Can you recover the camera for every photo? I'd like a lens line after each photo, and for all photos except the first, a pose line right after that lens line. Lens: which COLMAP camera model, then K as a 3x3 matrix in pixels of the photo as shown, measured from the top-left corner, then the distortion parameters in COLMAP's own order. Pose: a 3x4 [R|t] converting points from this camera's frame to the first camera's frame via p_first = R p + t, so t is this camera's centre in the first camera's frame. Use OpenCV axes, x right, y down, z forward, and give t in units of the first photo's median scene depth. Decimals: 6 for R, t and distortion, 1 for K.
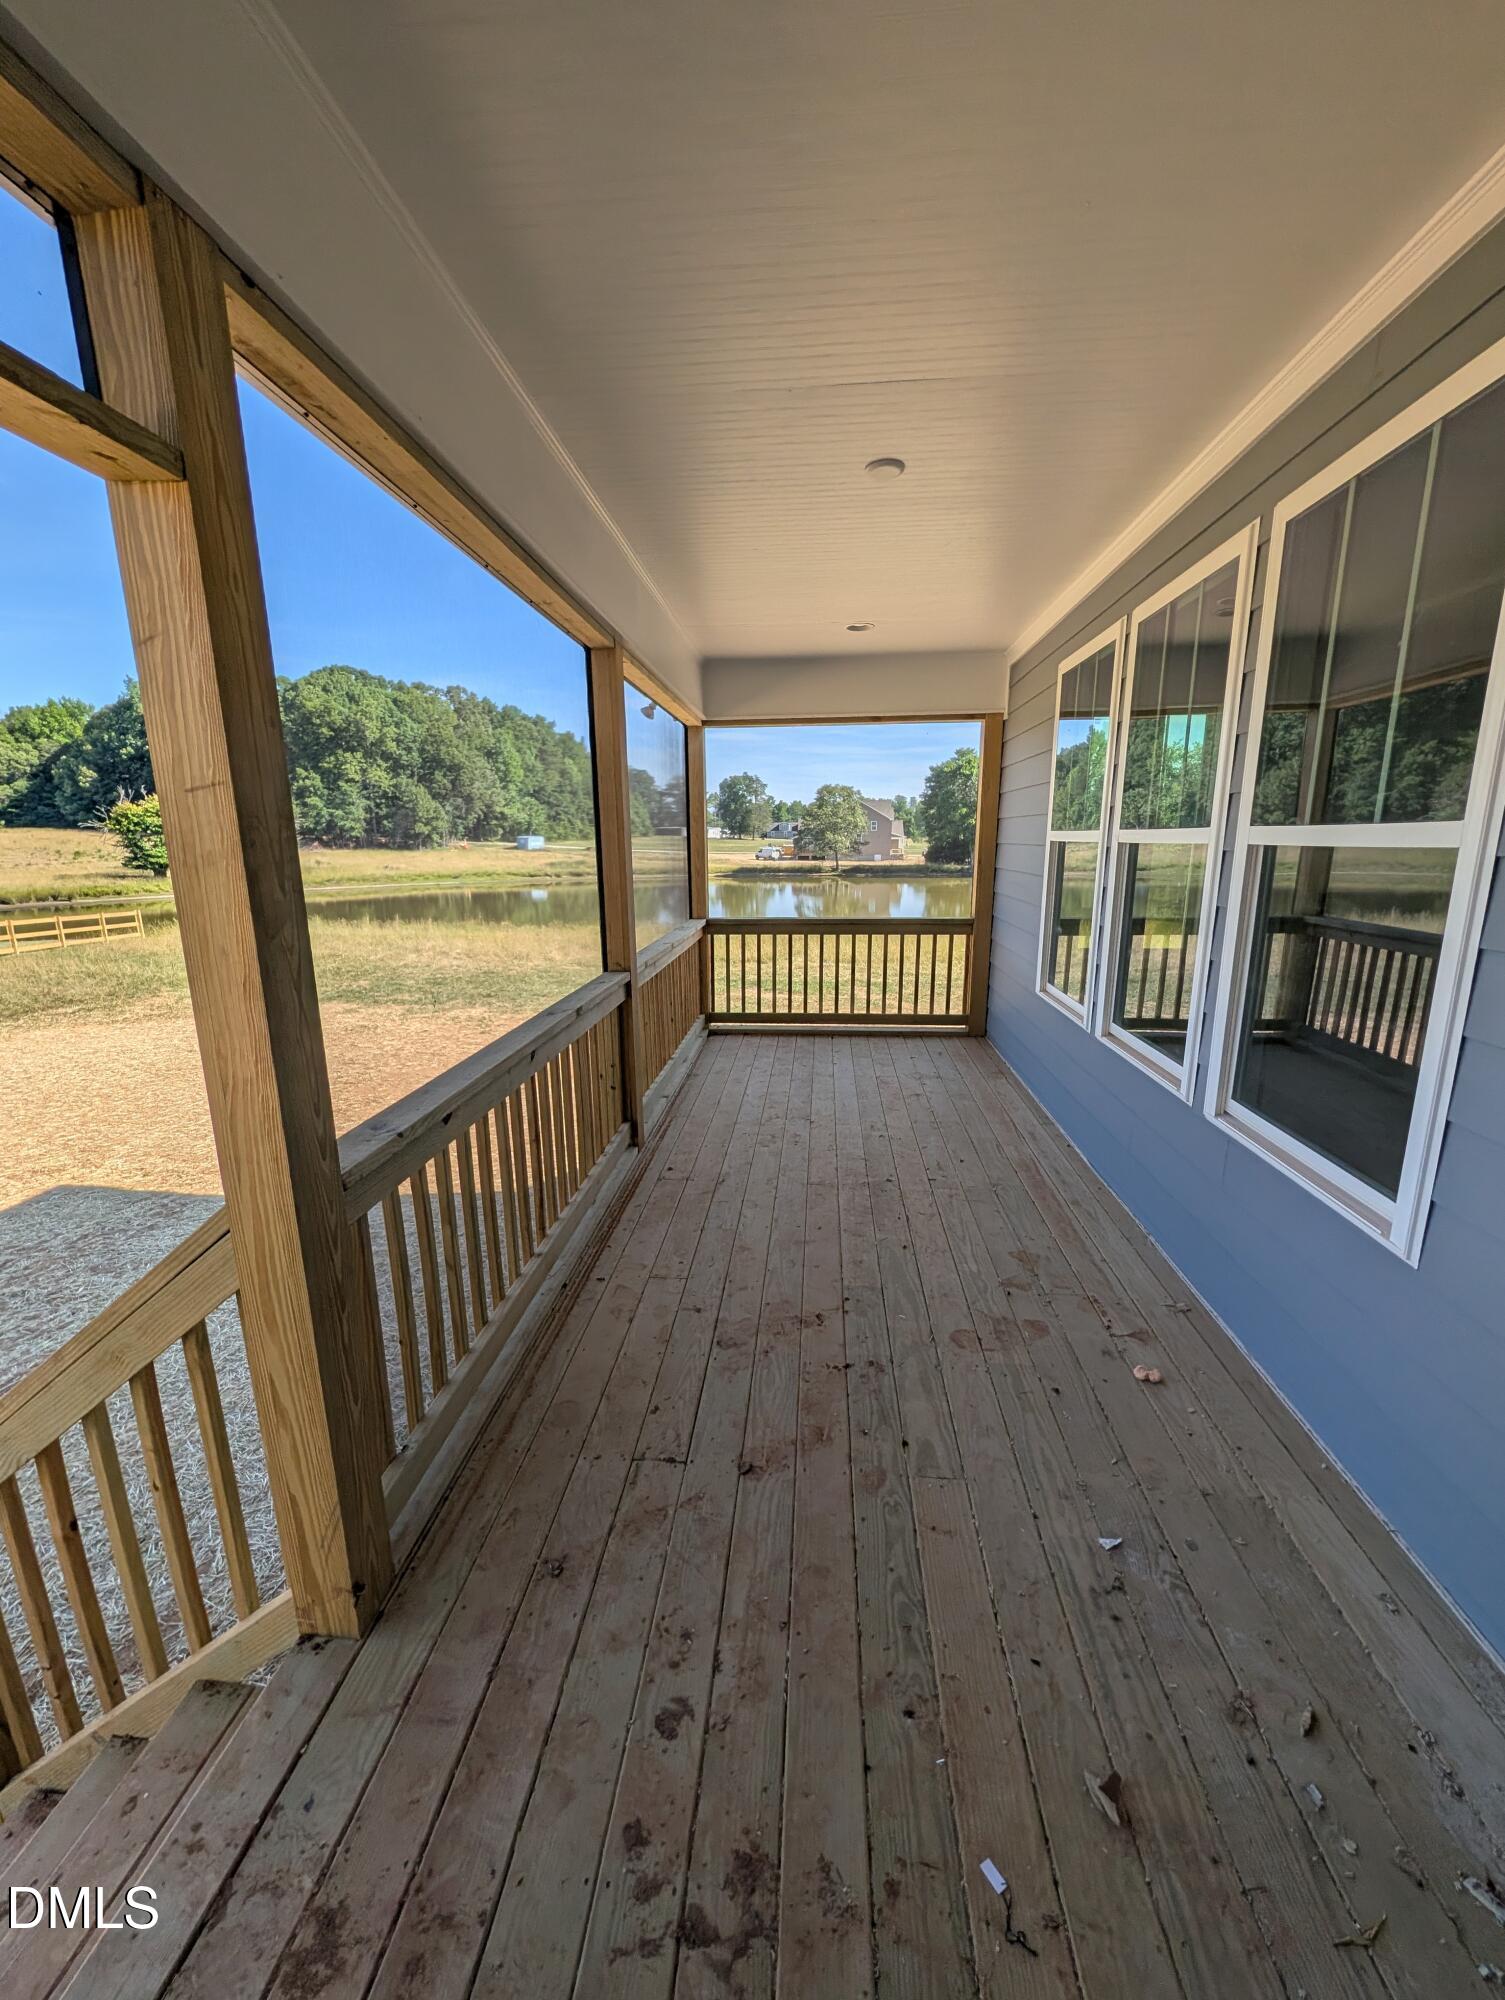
lens RADIAL K [[768.8, 0, 753.0], [0, 768.8, 992.8], [0, 0, 1]] dist [0.000708, 0.000182]
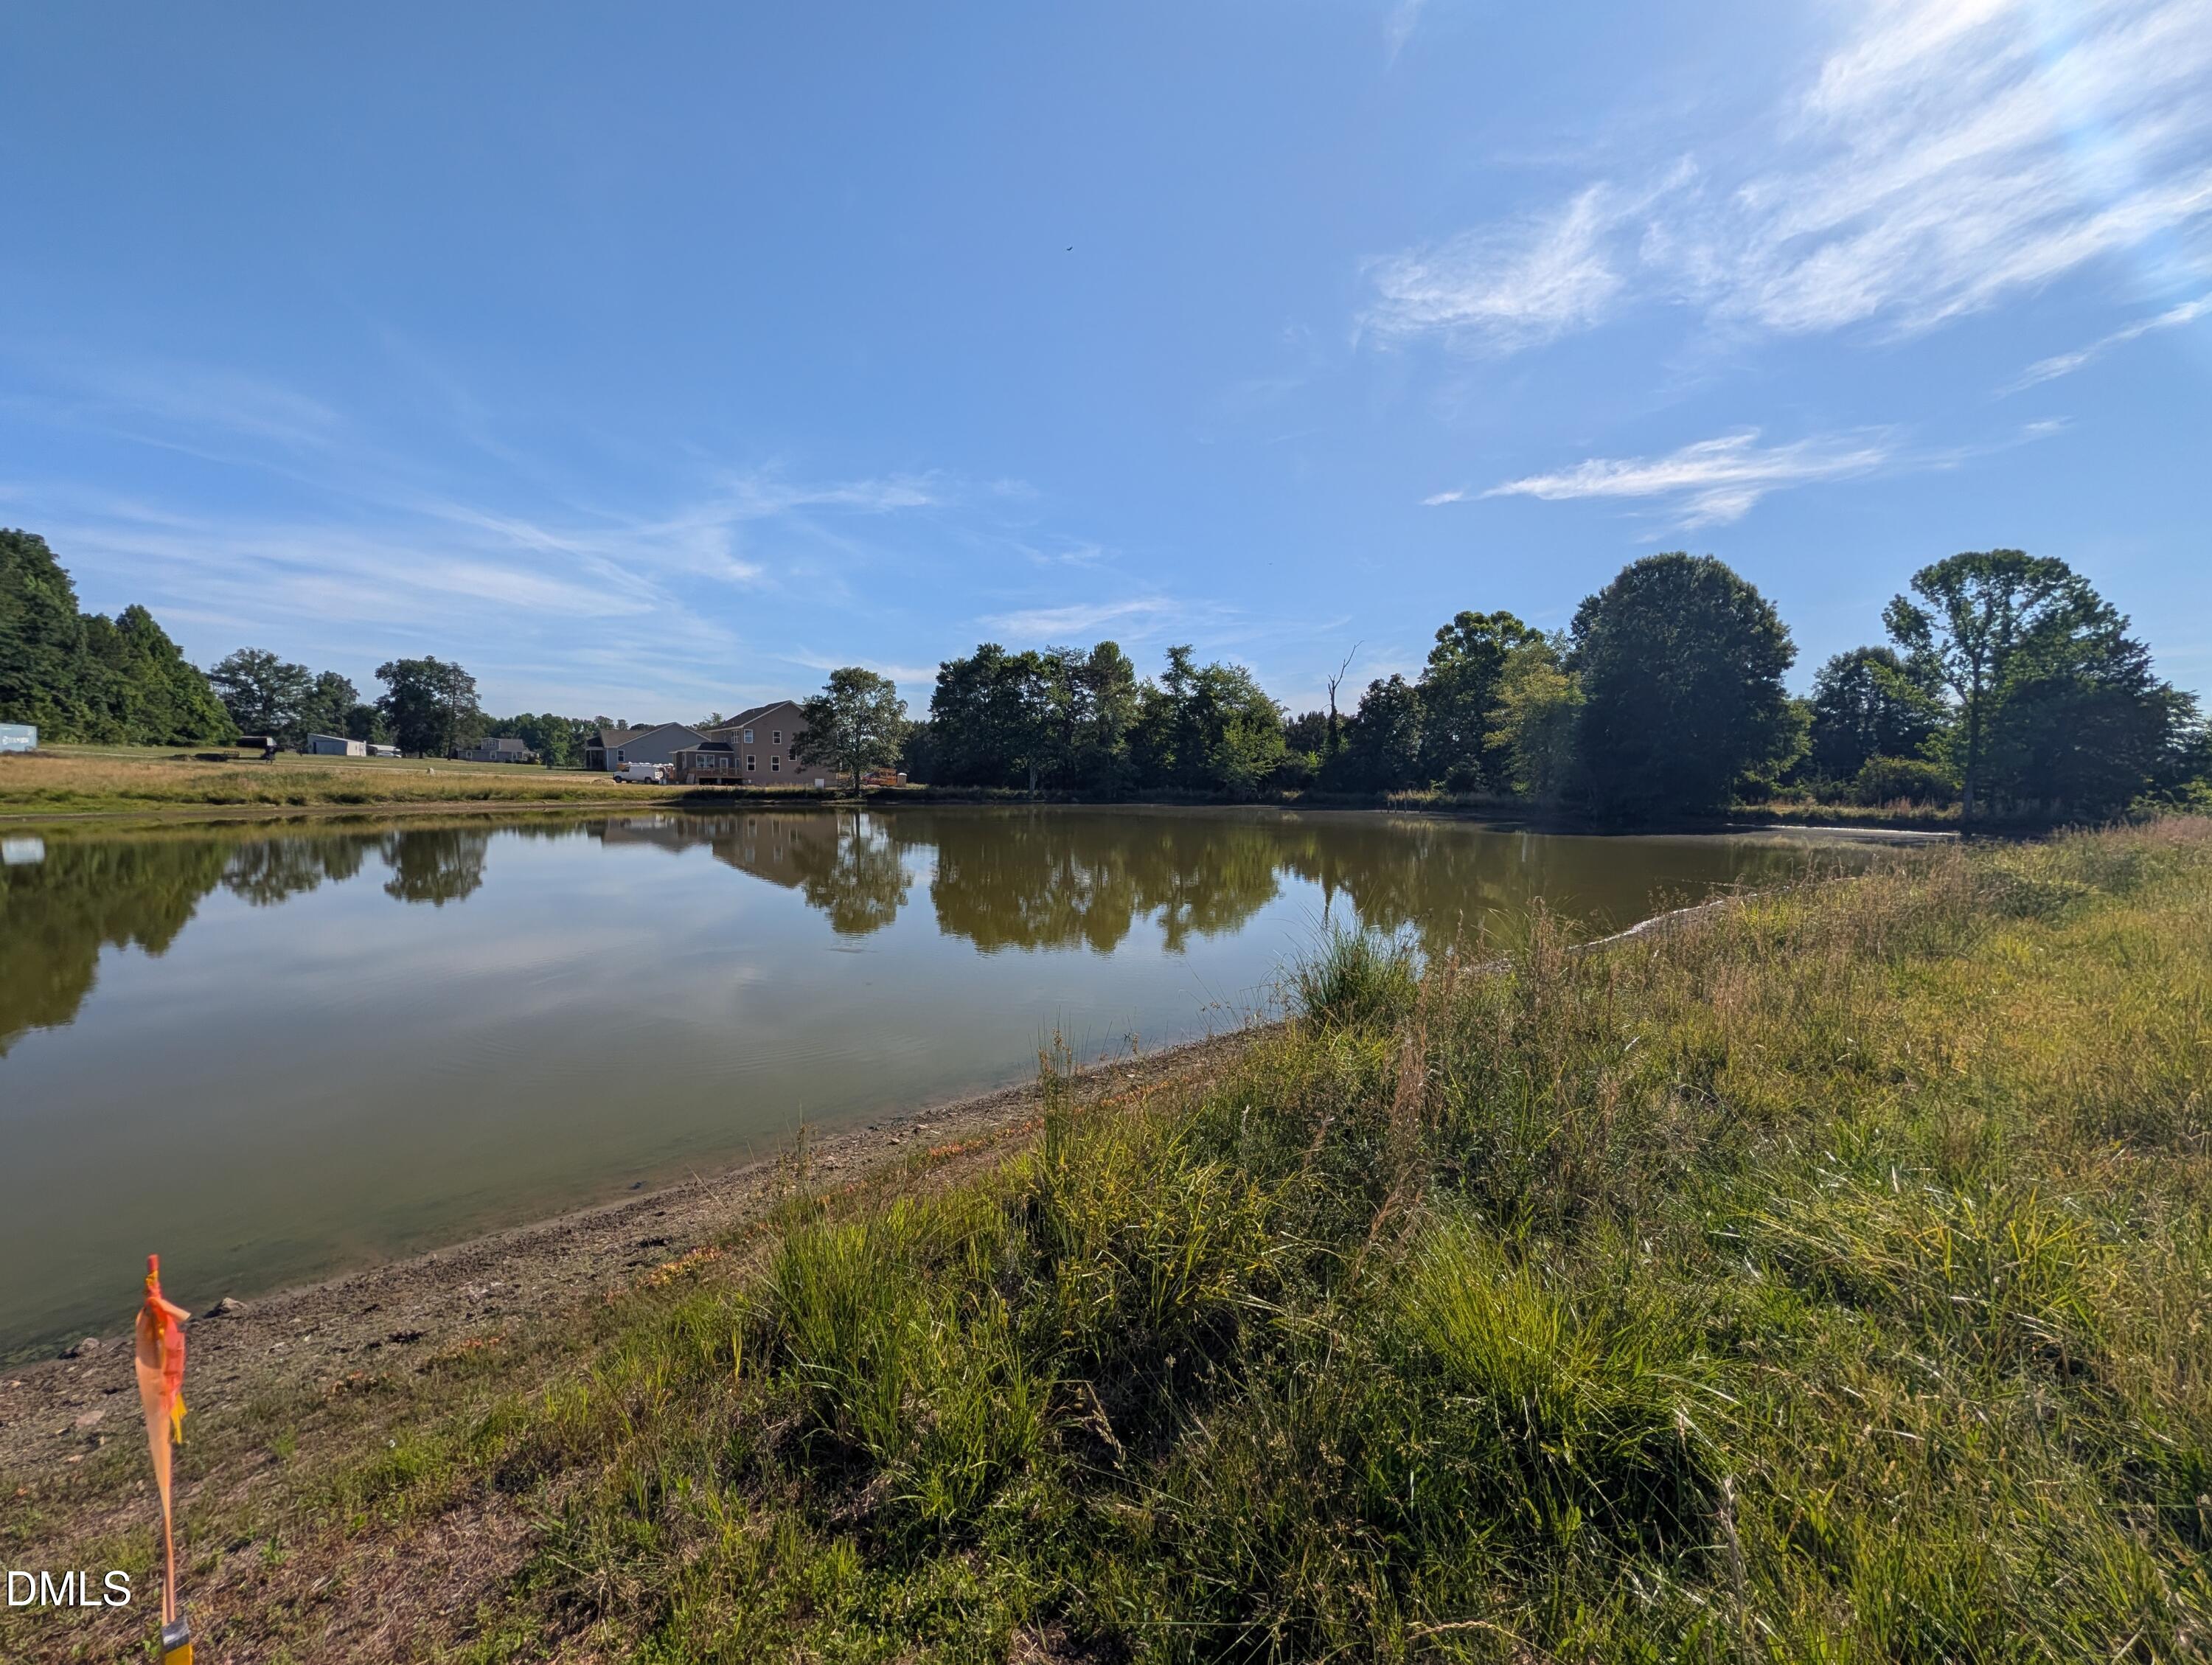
lens RADIAL K [[847.5, 0, 1114.2], [0, 847.5, 826.3], [0, 0, 1]] dist [0.000261, -0.000210]
pose [[0.714586, -0.019352, 0.699280, -0.194725], [0.117724, 0.988688, -0.092940, -0.030615], [-0.689571, 0.148736, 0.708781, 0.263280]]
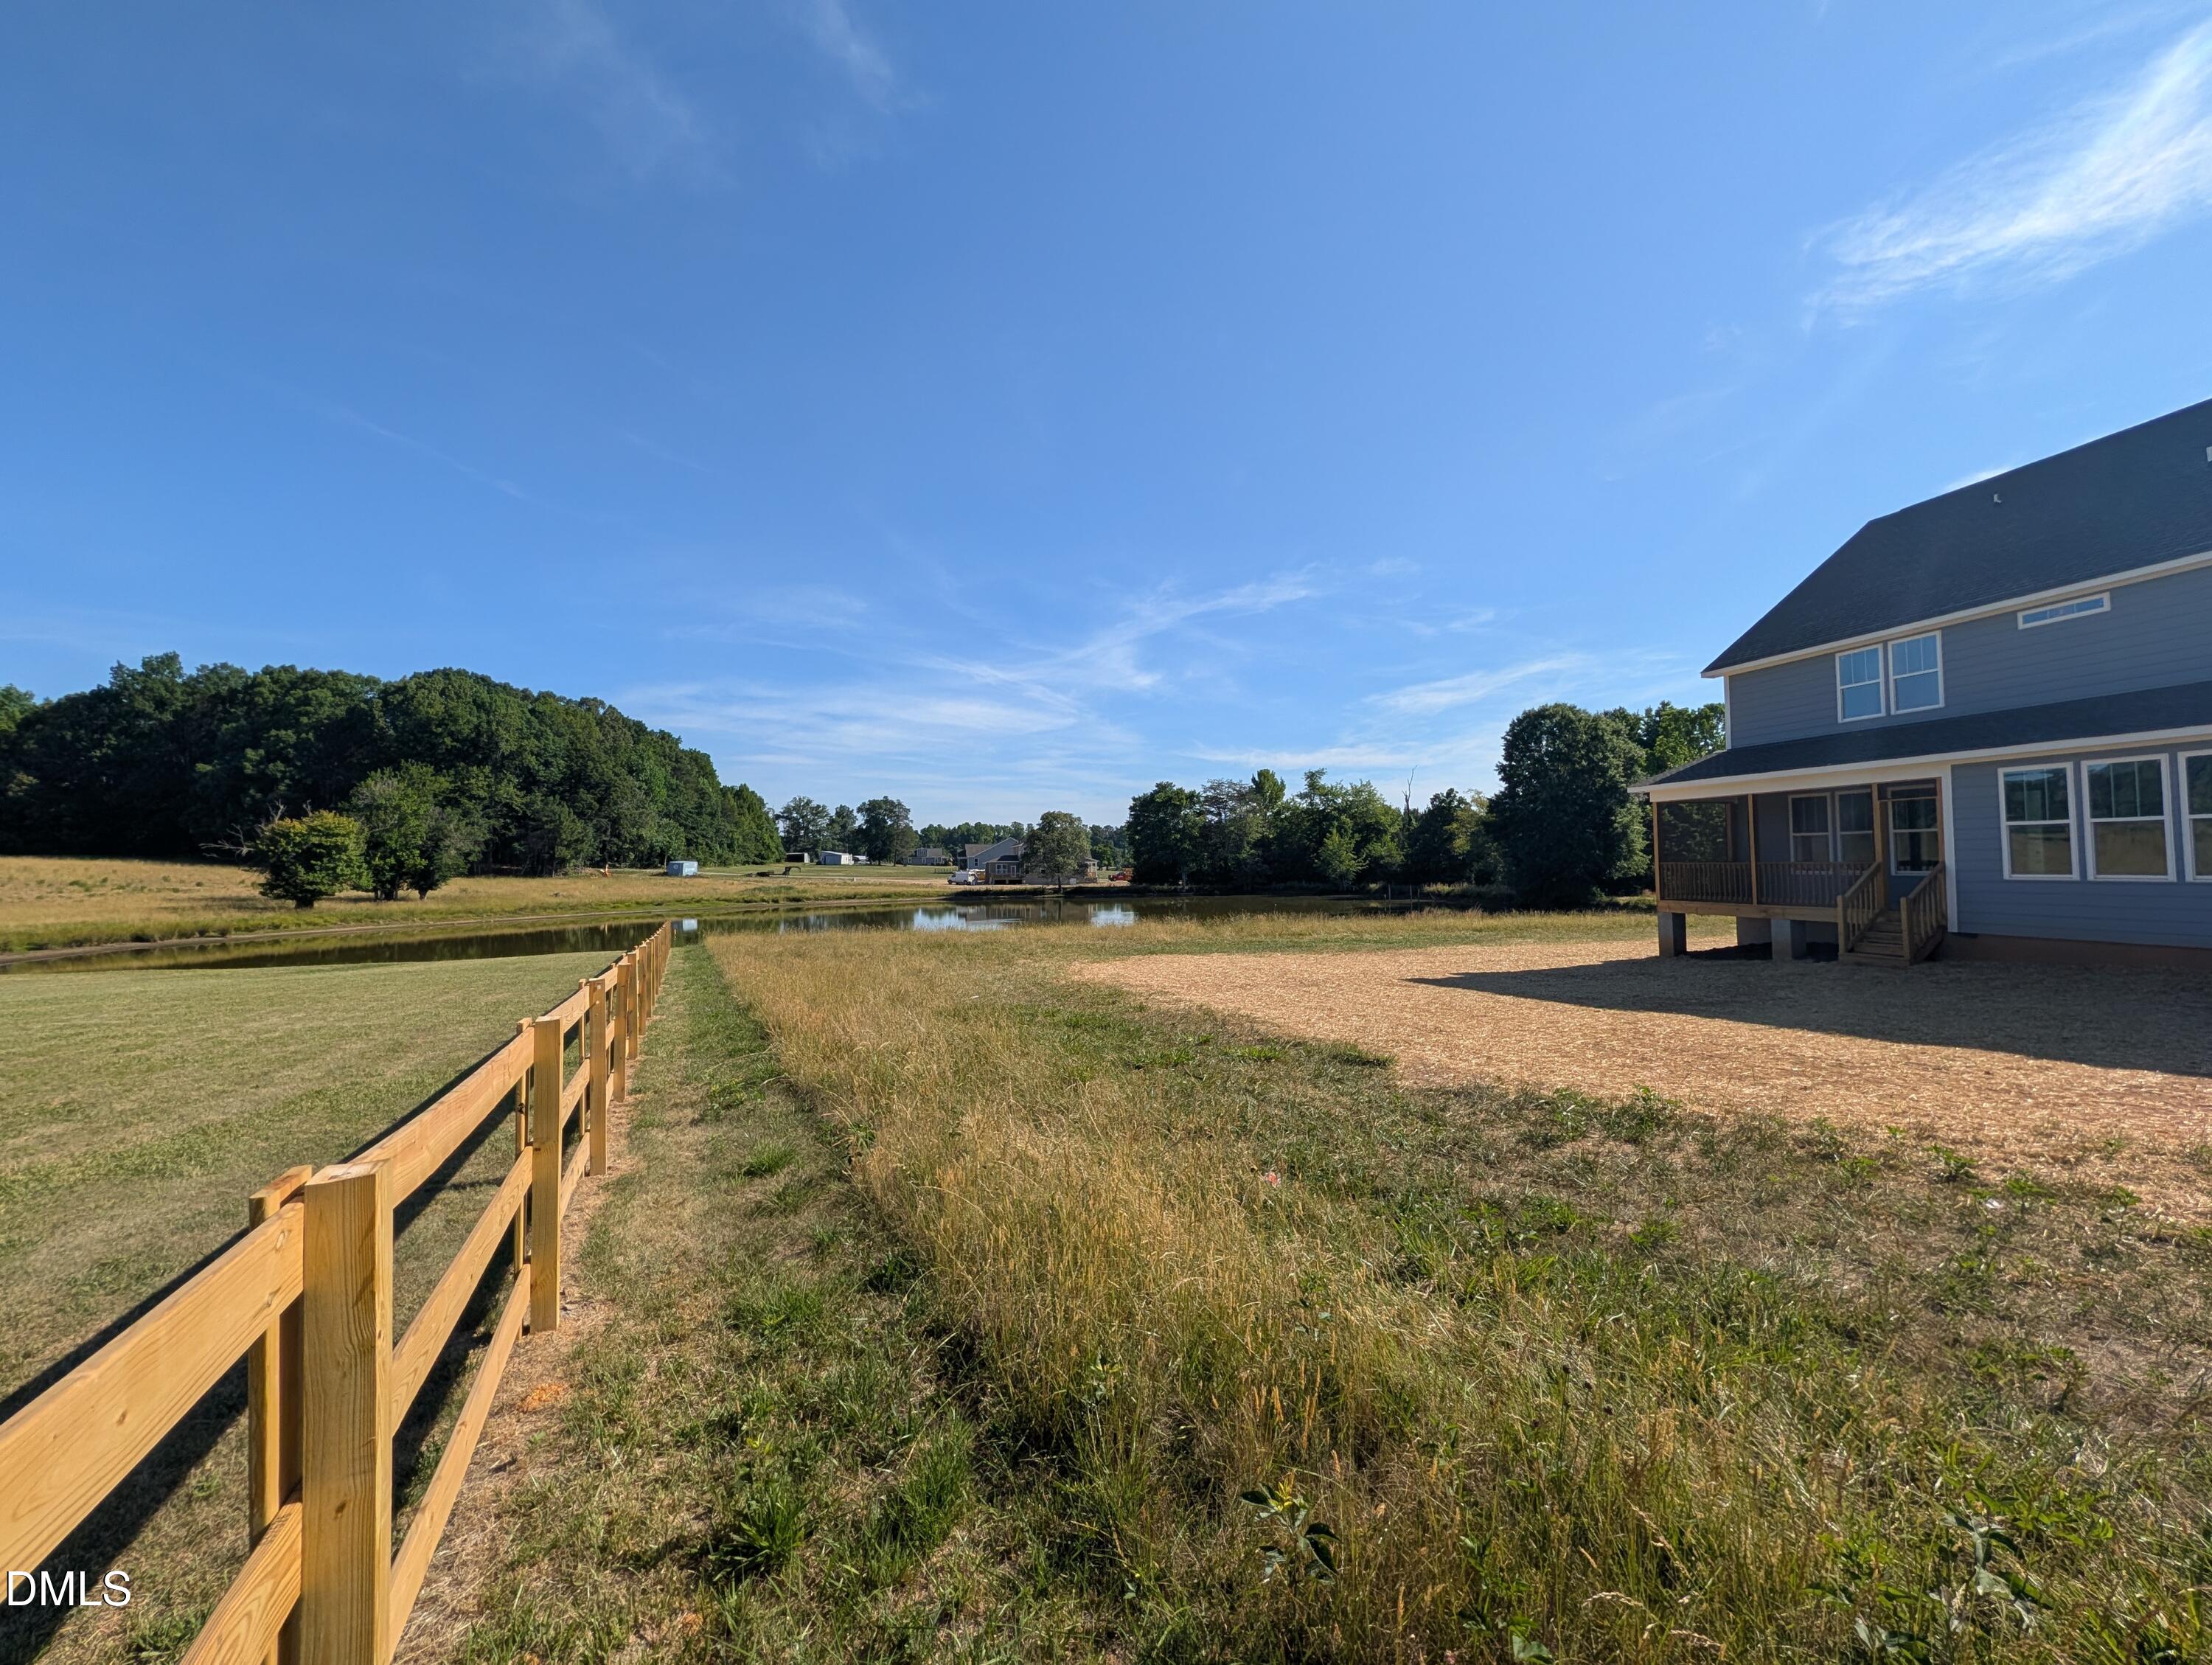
lens RADIAL K [[850.3, 0, 1108.3], [0, 850.3, 831.1], [0, 0, 1]] dist [0.000708, 0.000182]
pose [[0.950639, 0.008497, 0.310183, -0.144527], [0.065311, 0.971753, -0.226782, 0.019114], [-0.303349, 0.235846, 0.923231, -0.071159]]
